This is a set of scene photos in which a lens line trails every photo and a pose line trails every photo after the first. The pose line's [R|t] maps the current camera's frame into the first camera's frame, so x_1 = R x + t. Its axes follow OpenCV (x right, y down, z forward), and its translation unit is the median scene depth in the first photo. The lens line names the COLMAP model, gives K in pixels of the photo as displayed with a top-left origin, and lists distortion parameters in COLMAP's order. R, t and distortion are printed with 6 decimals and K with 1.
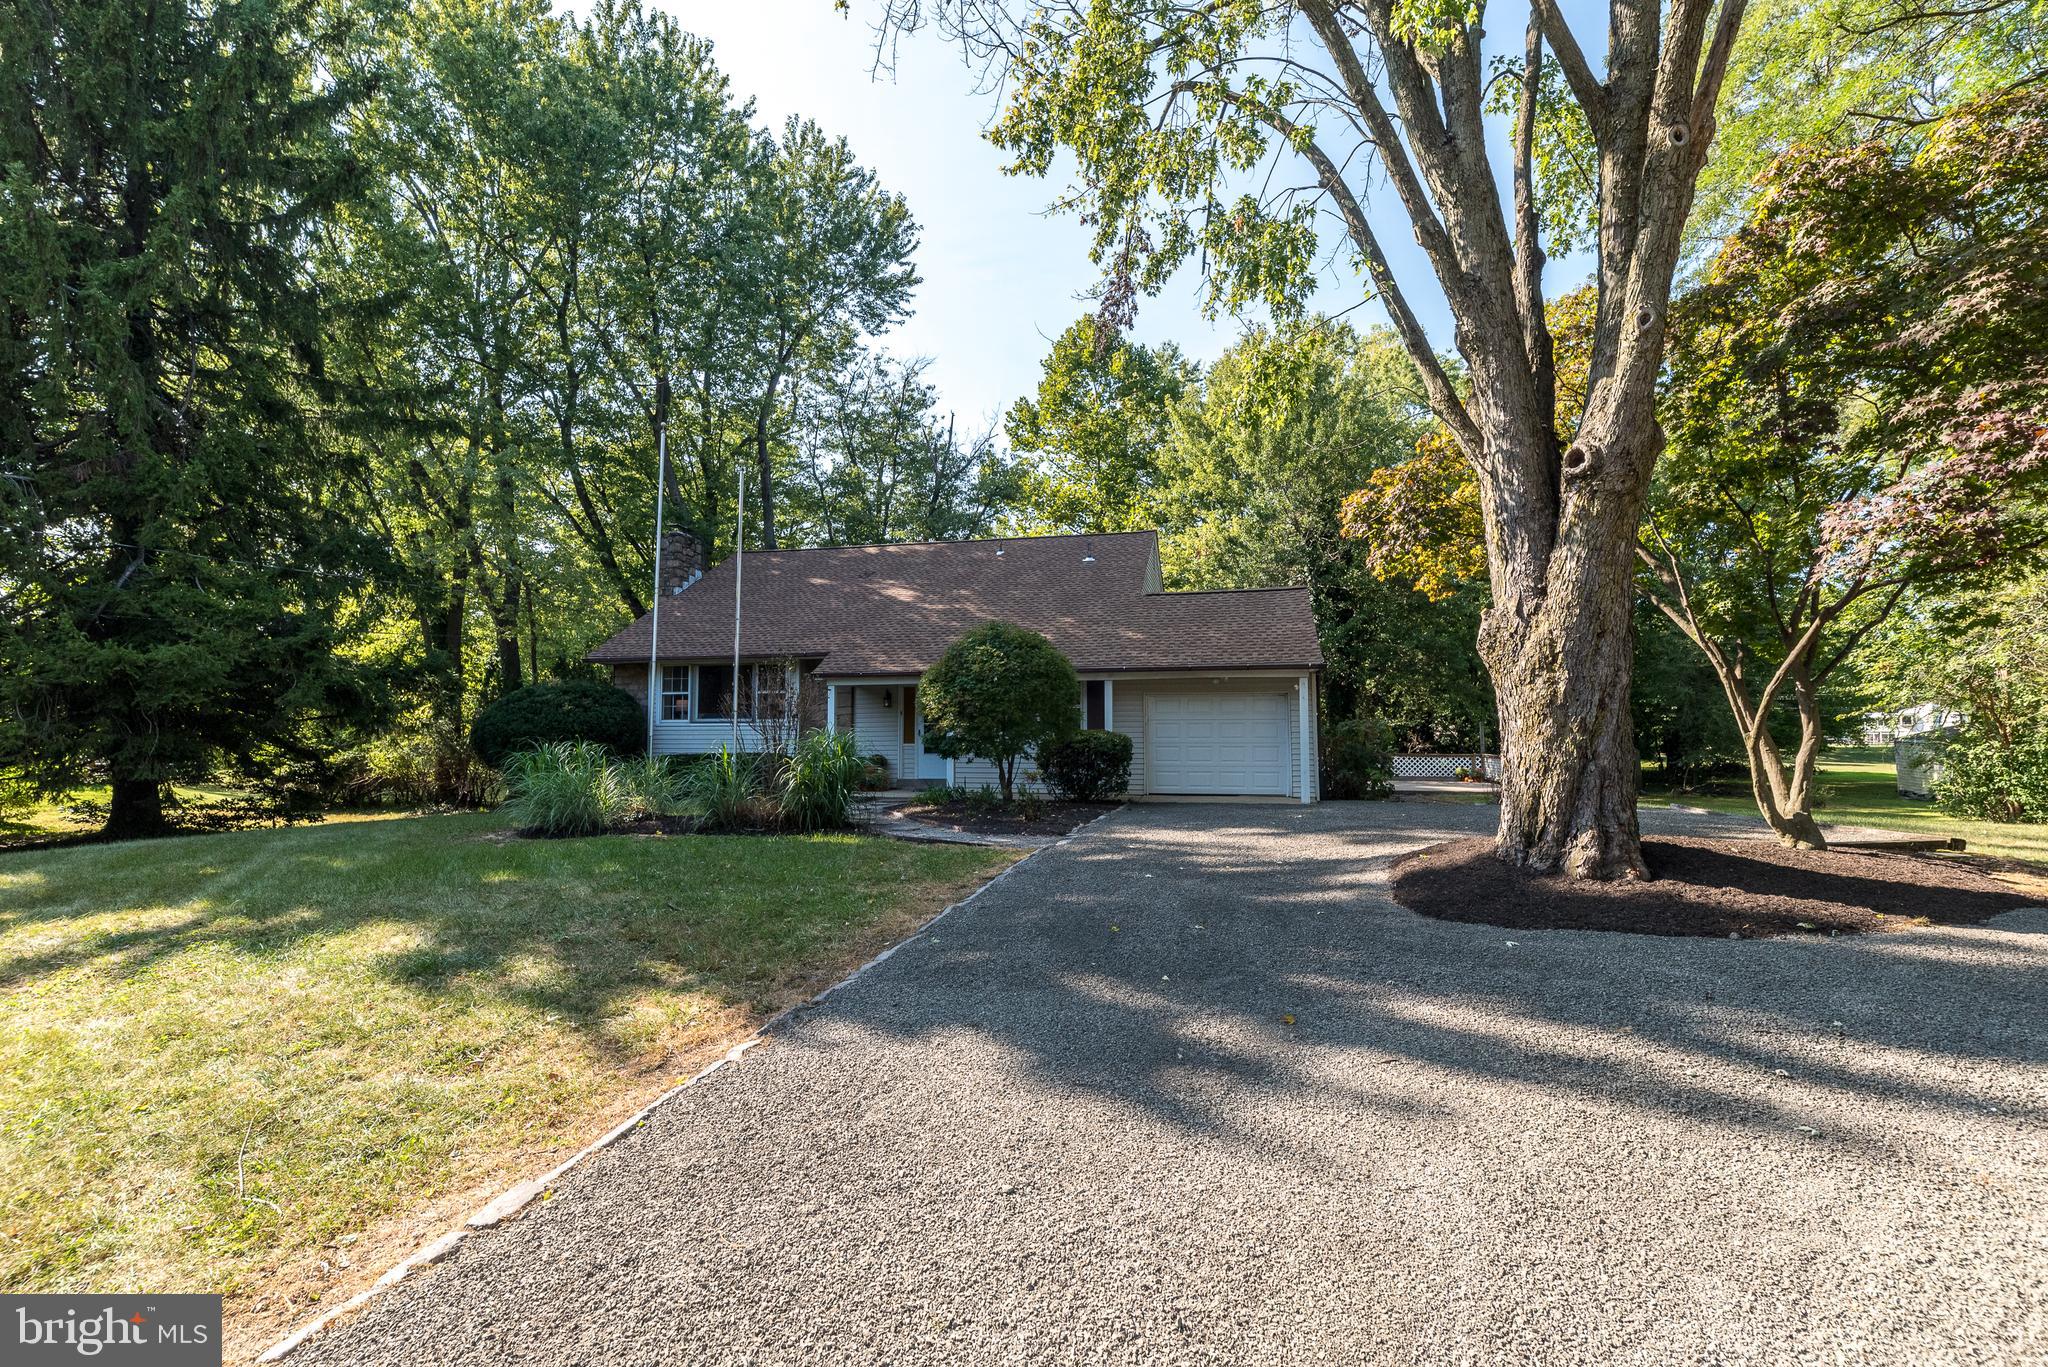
lens RADIAL K [[909.5, 0, 1030.8], [0, 909.5, 707.1], [0, 0, 1]] dist [0.007043, 0.000159]
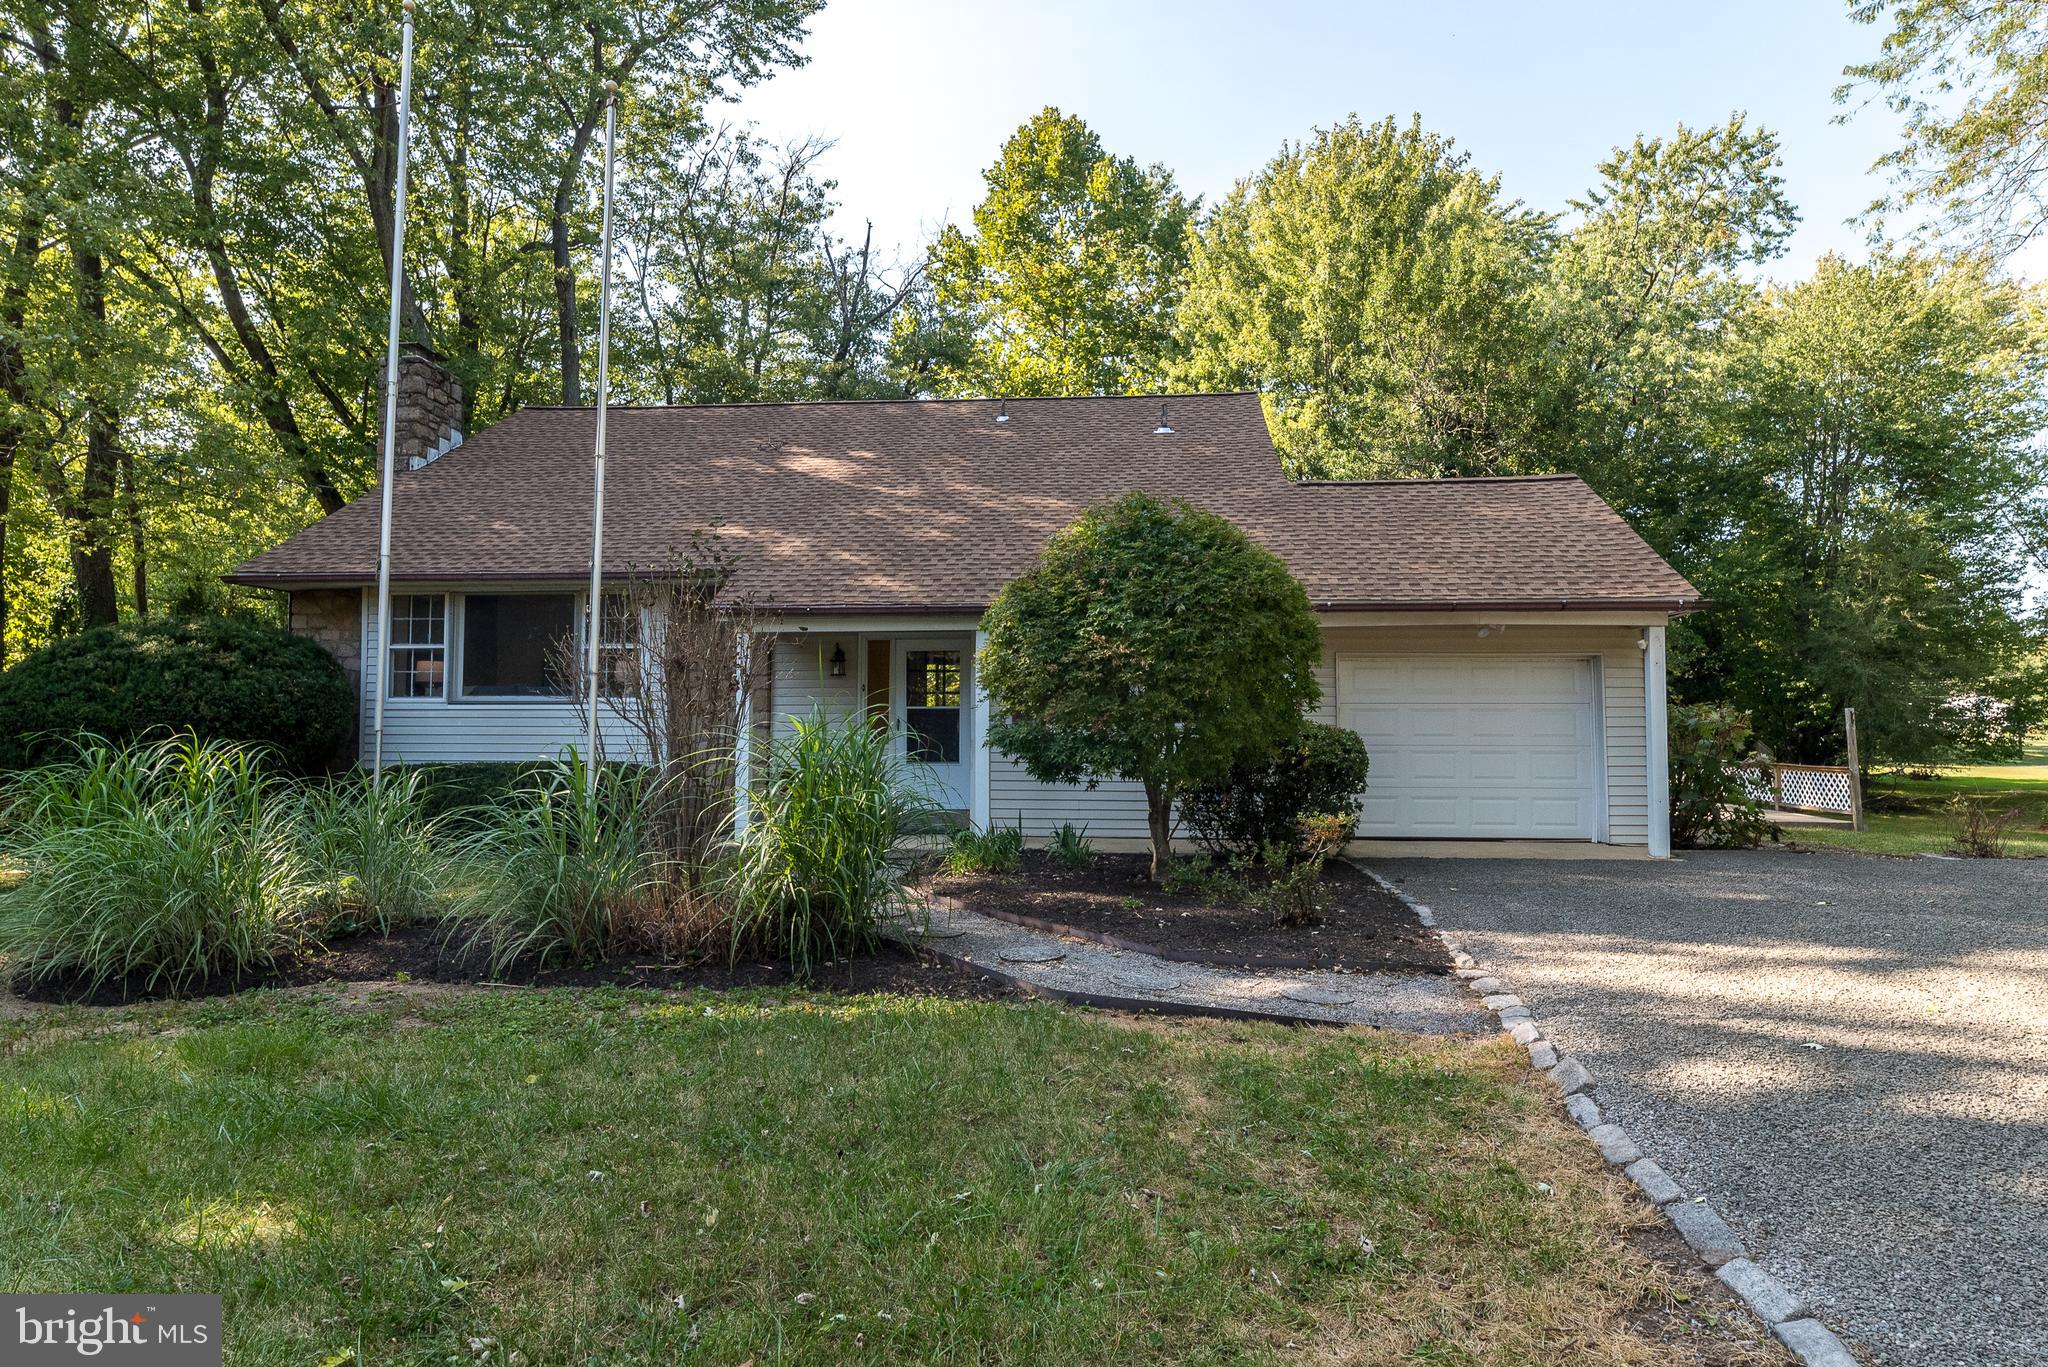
lens RADIAL K [[1166.0, 0, 1061.3], [0, 1166.0, 706.3], [0, 0, 1]] dist [0.003038, 0.000666]
pose [[0.988921, 0.005169, 0.148353, -0.069369], [-0.007362, 0.999871, 0.014241, 0.003826], [-0.148261, -0.015175, 0.988832, 0.157604]]
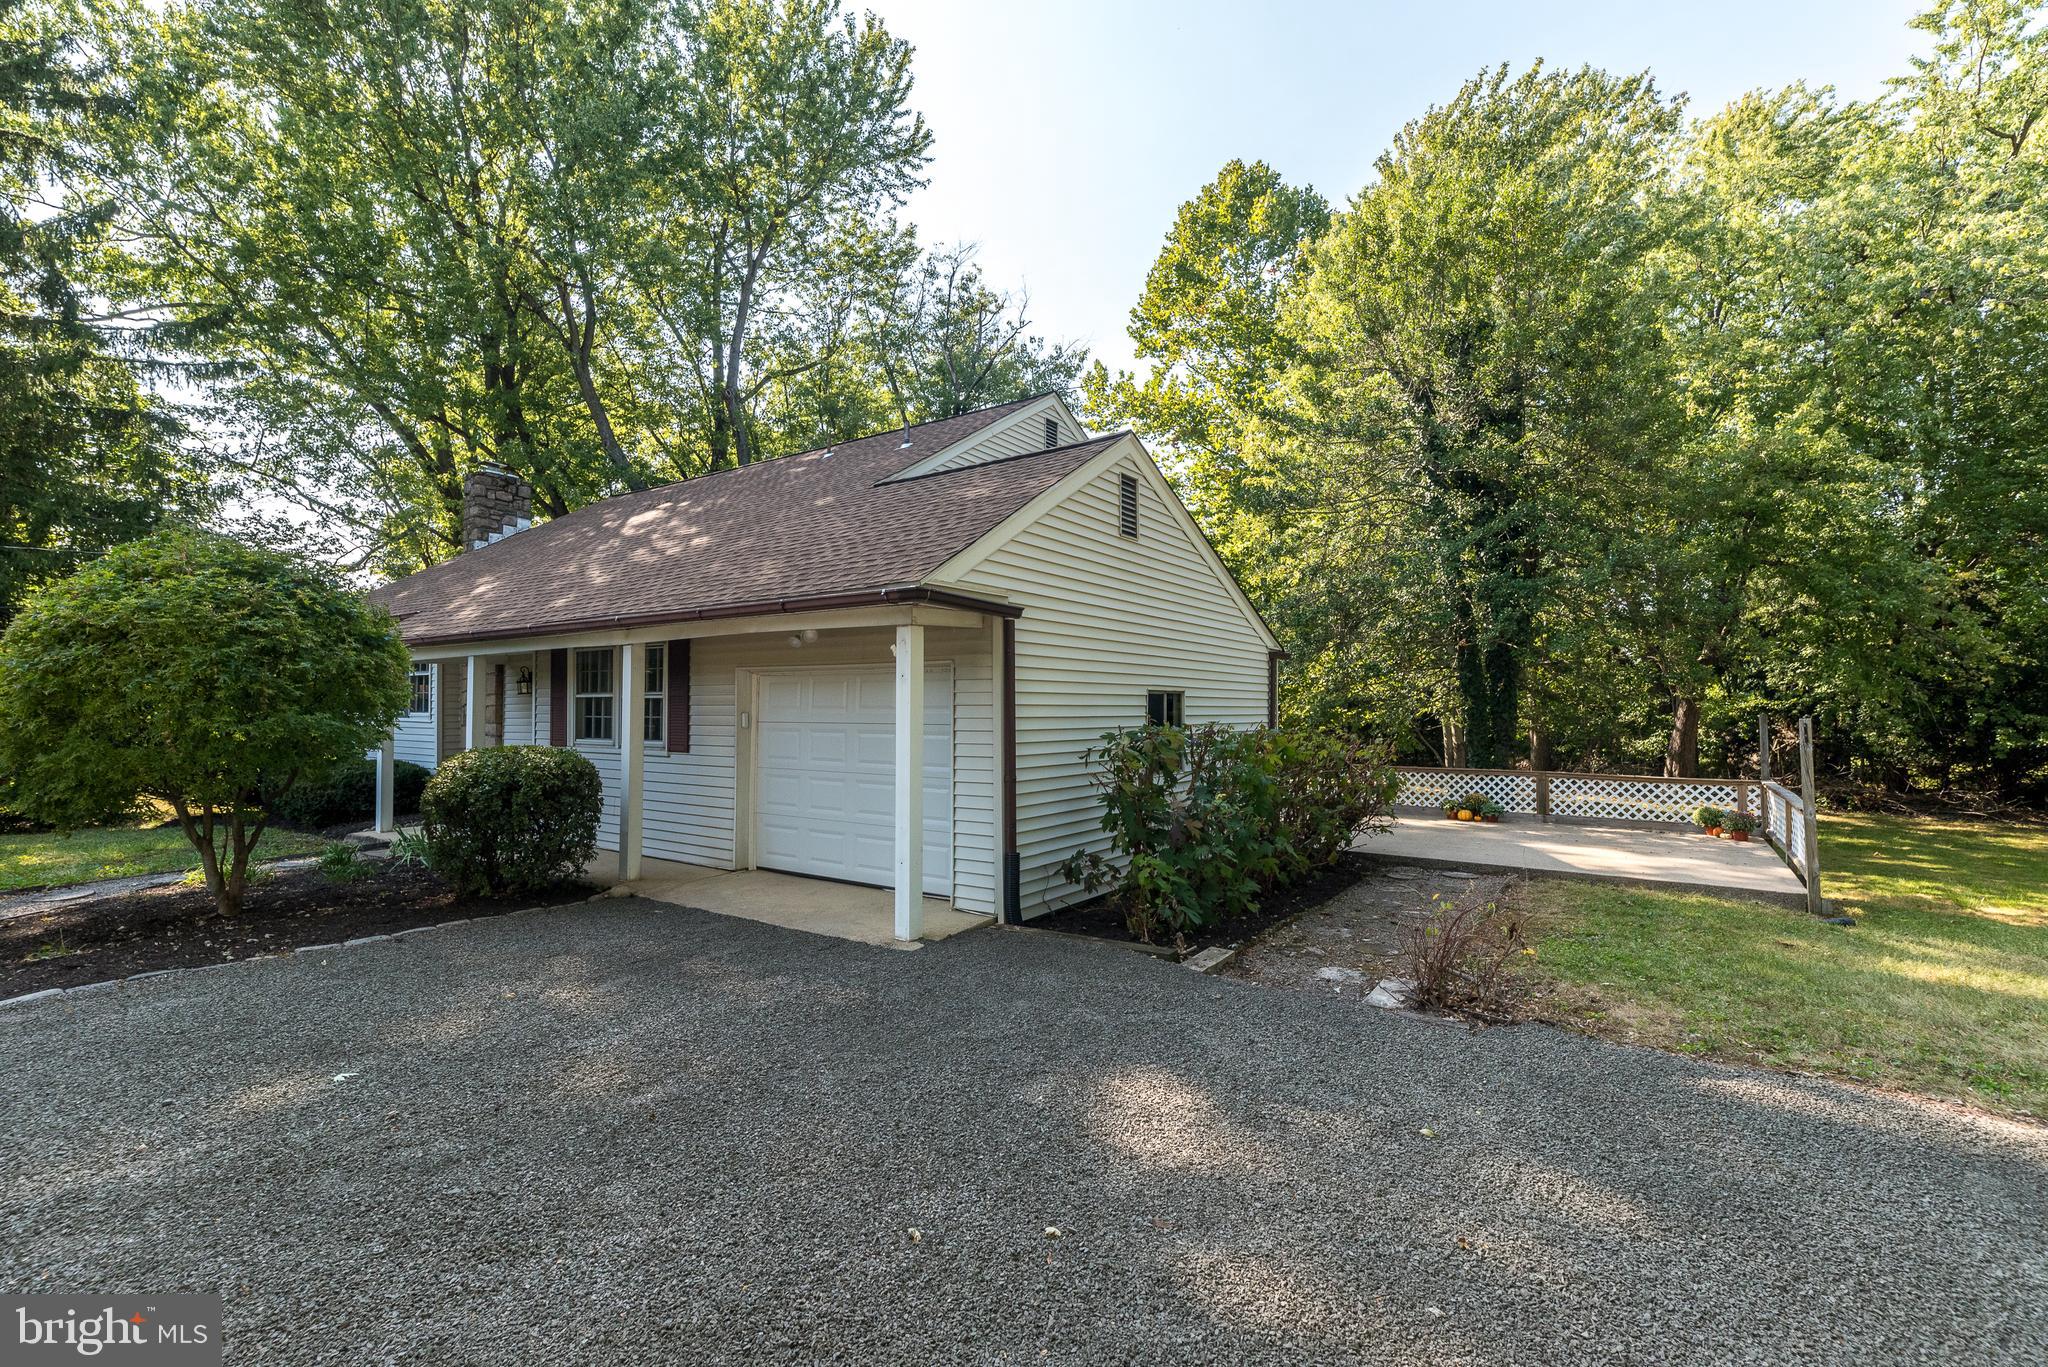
lens RADIAL K [[909.5, 0, 1030.8], [0, 909.5, 707.1], [0, 0, 1]] dist [0.007043, 0.000159]
pose [[0.932867, 0.001107, -0.360220, 0.218707], [0.008160, 0.999674, 0.024202, -0.002219], [0.360129, -0.025517, 0.932553, 0.281398]]
